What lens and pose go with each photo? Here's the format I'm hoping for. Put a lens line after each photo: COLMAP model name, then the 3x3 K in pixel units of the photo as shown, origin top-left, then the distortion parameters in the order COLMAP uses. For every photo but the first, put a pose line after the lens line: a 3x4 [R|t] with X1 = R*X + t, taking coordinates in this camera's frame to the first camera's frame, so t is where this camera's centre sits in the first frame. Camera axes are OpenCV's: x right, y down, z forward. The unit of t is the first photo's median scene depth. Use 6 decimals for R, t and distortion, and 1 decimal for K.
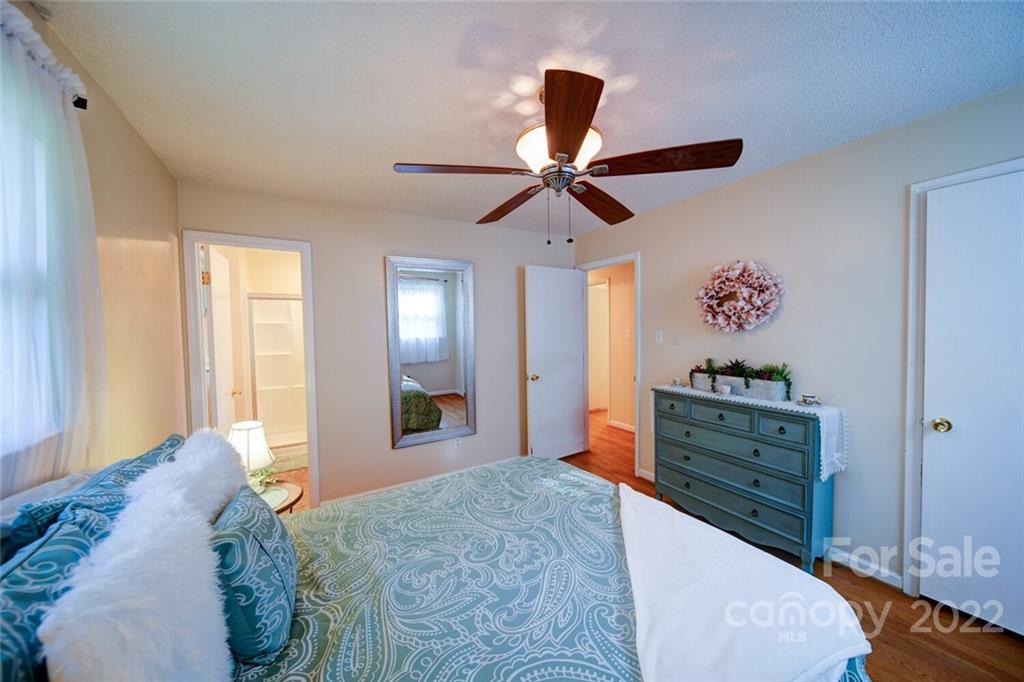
lens RADIAL K [[358.0, 0, 512.0], [0, 358.0, 339.2], [0, 0, 1]] dist [-0.002463, -0.000514]
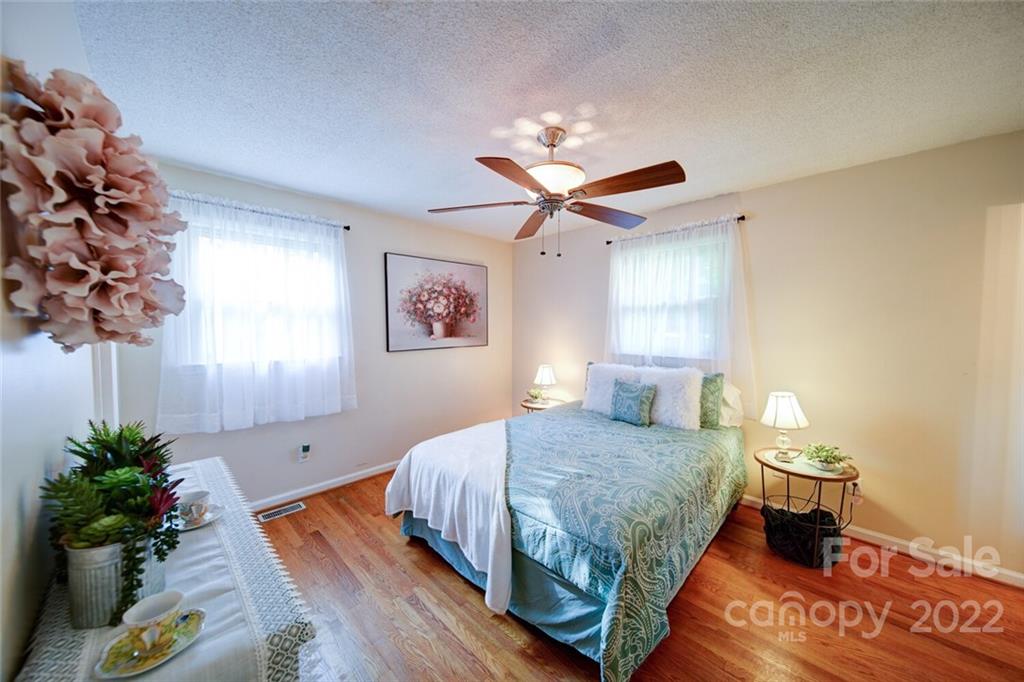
lens RADIAL K [[358.0, 0, 513.9], [0, 358.0, 341.1], [0, 0, 1]] dist [-0.002463, -0.000514]
pose [[-0.964668, 0.028097, -0.261967, 0.402734], [0.006489, 0.996530, 0.082987, -0.051211], [0.263389, 0.078355, -0.961502, 1.482674]]
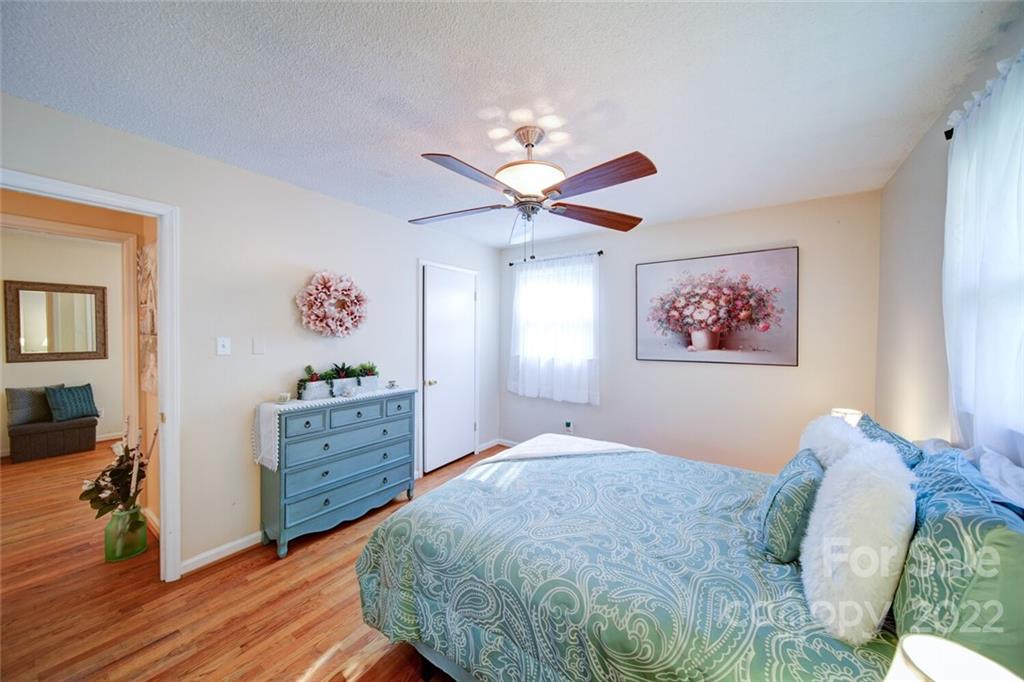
lens RADIAL K [[358.0, 0, 512.5], [0, 358.0, 341.0], [0, 0, 1]] dist [-0.002463, -0.000514]
pose [[-0.415479, -0.004715, 0.909590, -0.628699], [0.031849, 0.999298, 0.019728, -0.016124], [-0.909045, 0.037166, -0.415037, 1.050517]]
